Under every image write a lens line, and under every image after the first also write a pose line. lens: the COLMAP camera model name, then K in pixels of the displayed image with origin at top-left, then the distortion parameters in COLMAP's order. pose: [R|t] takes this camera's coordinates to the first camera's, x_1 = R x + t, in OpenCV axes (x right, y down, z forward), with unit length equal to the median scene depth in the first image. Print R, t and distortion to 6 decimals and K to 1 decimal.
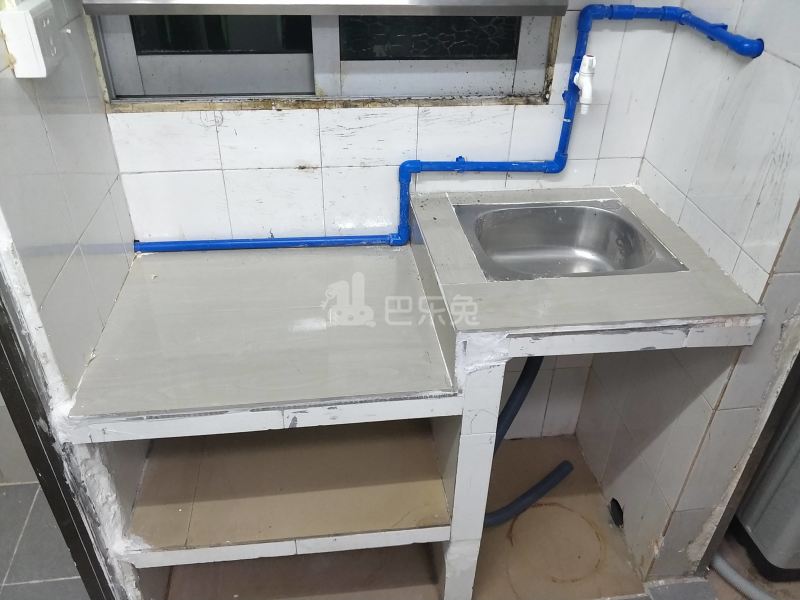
lens RADIAL K [[657.5, 0, 400.0], [0, 657.5, 300.0], [0, 0, 1]] dist [-0.006984, -0.007838]
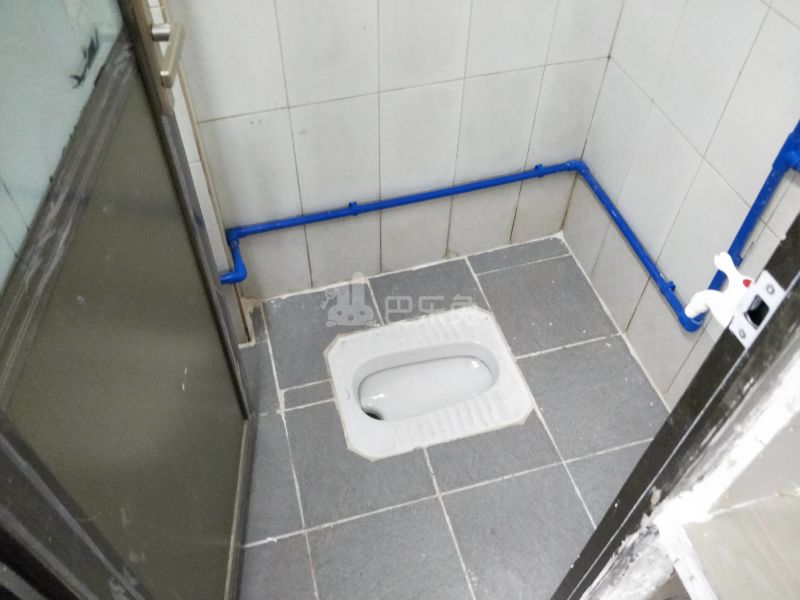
lens RADIAL K [[662.7, 0, 400.0], [0, 662.7, 300.0], [0, 0, 1]] dist [-0.004688, -0.000945]
pose [[0.146948, 0.739779, -0.656607, -0.272530], [-0.575771, 0.603736, 0.551354, -0.168172], [0.804297, 0.297035, 0.514661, 0.349707]]
